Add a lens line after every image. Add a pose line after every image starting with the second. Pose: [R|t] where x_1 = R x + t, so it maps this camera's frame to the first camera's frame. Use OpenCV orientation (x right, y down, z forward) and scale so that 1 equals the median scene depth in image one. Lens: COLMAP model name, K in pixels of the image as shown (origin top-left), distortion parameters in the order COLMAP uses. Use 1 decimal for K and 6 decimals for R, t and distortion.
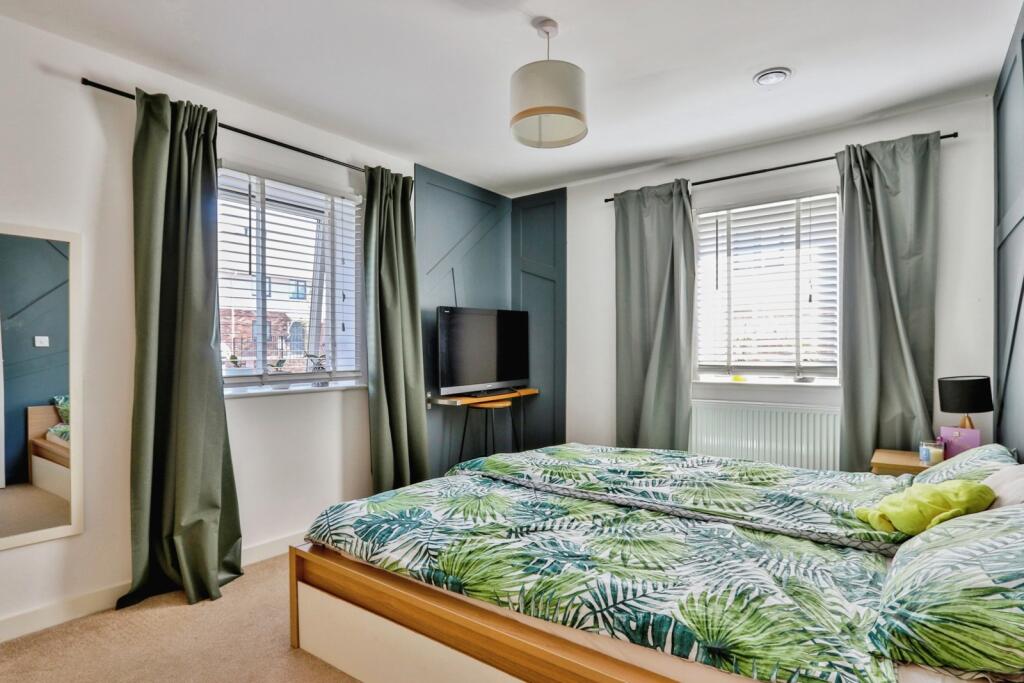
lens RADIAL K [[523.6, 0, 512.0], [0, 523.6, 341.5], [0, 0, 1]] dist [-0.015511, 0.000219]
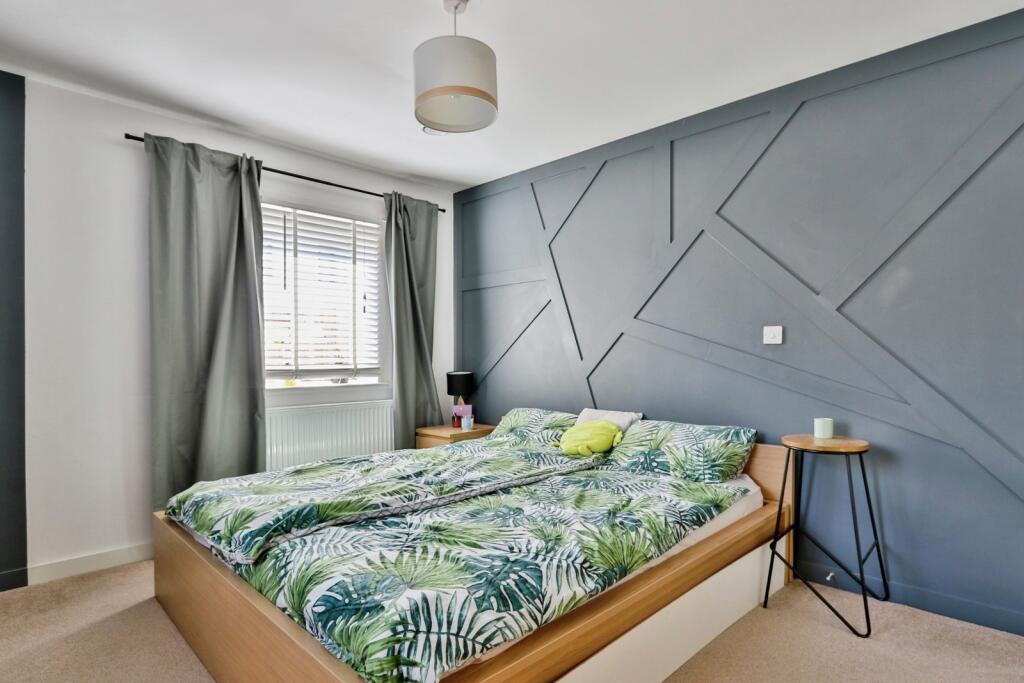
lens RADIAL K [[541.9, 0, 513.0], [0, 541.9, 356.1], [0, 0, 1]] dist [-0.033804, 0.001017]
pose [[0.125041, 0.005244, 0.992138, -0.802940], [-0.016068, 0.999866, -0.003260, 0.026978], [-0.992022, -0.015534, 0.125108, 0.721716]]
